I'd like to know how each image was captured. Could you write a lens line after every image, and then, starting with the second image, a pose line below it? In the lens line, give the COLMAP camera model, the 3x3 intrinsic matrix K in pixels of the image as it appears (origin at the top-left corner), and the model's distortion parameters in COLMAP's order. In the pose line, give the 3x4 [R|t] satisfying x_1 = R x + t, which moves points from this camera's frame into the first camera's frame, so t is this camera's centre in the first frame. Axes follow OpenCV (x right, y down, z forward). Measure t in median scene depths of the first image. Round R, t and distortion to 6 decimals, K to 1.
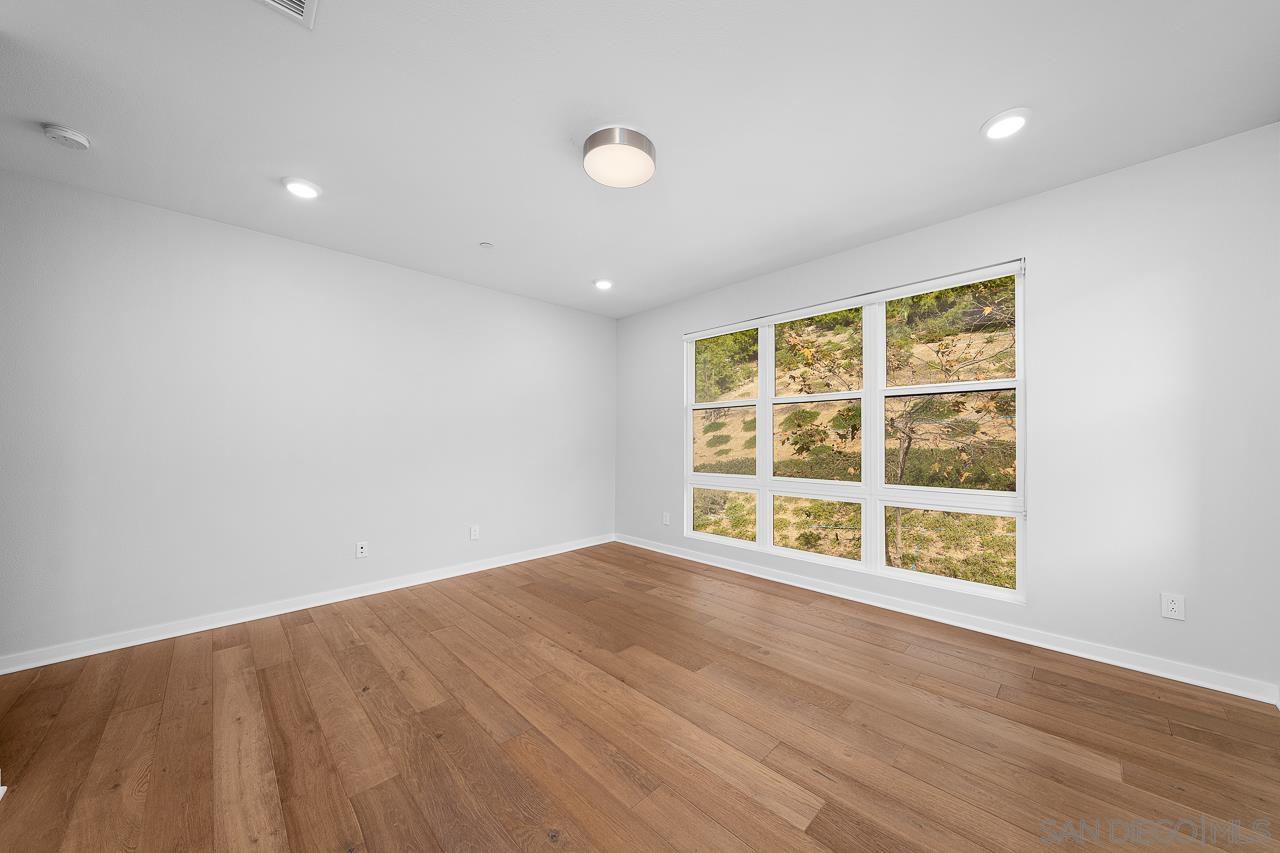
lens RADIAL K [[444.7, 0, 634.7], [0, 444.7, 432.4], [0, 0, 1]] dist [0.002062, -0.000182]
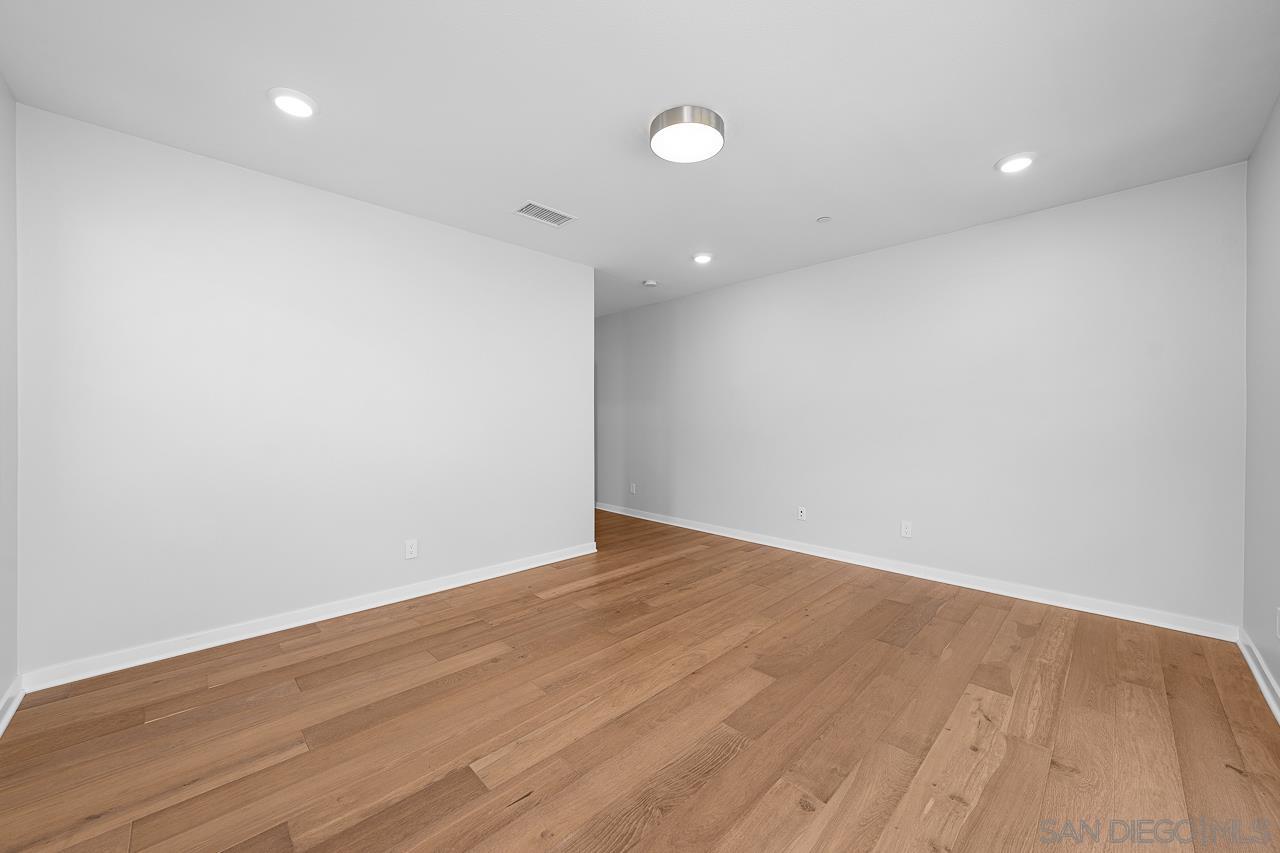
lens RADIAL K [[444.7, 0, 634.7], [0, 444.7, 424.9], [0, 0, 1]] dist [0.002062, -0.000182]
pose [[0.028016, 0.011277, -0.999544, 0.696631], [0.015989, 0.999803, 0.011728, 0.004653], [0.999480, -0.016310, 0.027830, 0.640899]]
